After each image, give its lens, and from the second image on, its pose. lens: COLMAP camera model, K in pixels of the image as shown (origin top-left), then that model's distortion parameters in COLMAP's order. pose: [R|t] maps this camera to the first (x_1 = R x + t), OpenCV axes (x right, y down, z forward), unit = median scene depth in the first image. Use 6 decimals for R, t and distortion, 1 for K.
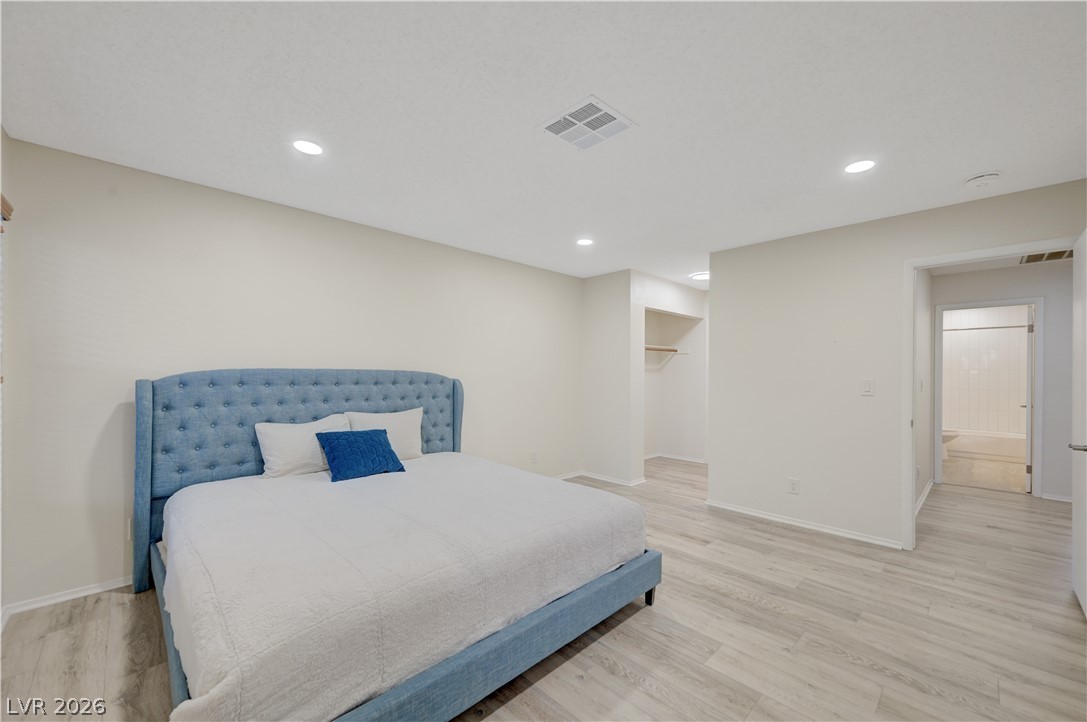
lens RADIAL K [[428.5, 0, 546.9], [0, 428.5, 375.1], [0, 0, 1]] dist [0.016267, 0.000116]
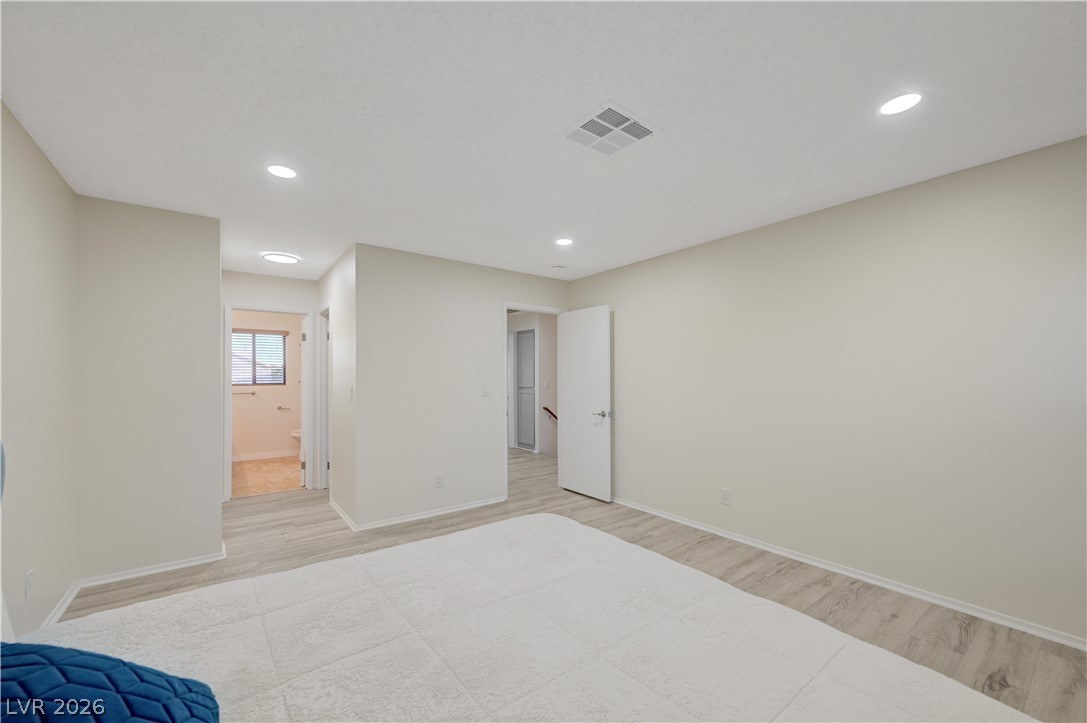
lens RADIAL K [[428.5, 0, 546.9], [0, 428.5, 375.6], [0, 0, 1]] dist [0.016267, 0.000116]
pose [[0.134852, 0.005069, 0.990853, -0.609743], [0.012642, 0.999897, -0.006836, -0.005107], [-0.990785, 0.013448, 0.134774, 0.691753]]
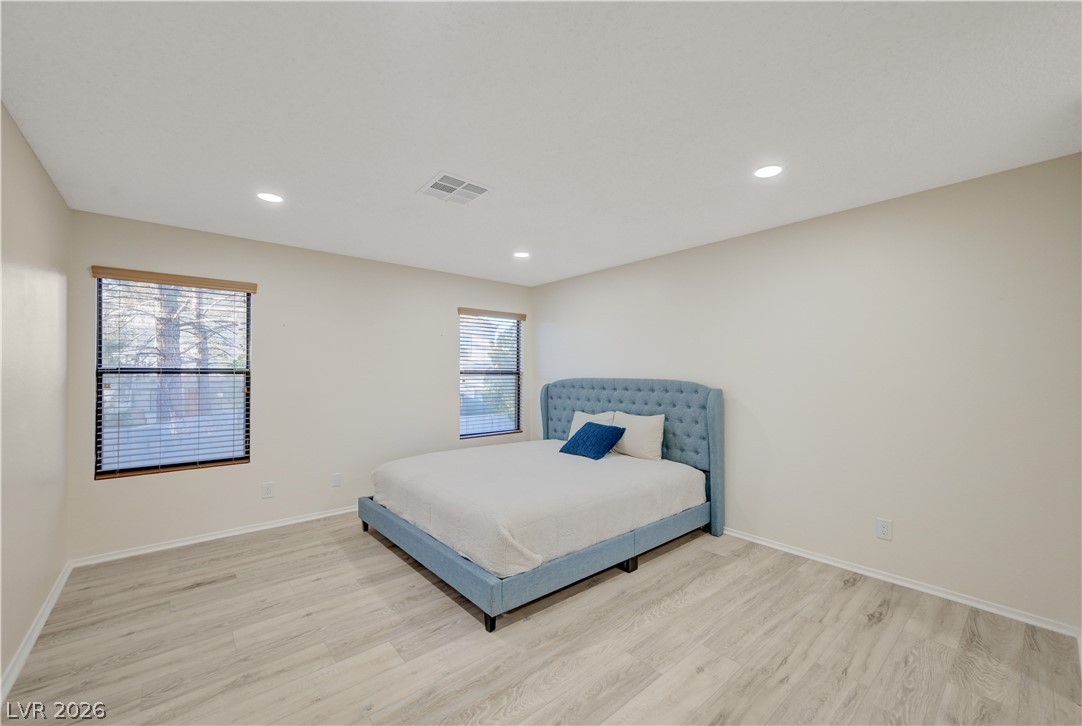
lens RADIAL K [[427.5, 0, 542.8], [0, 427.5, 376.0], [0, 0, 1]] dist [-0.000539, 0.000036]
pose [[-0.064654, -0.008772, -0.997869, 0.910759], [-0.010677, 0.999910, -0.008098, -0.007969], [0.997851, 0.010130, -0.064742, 0.921472]]
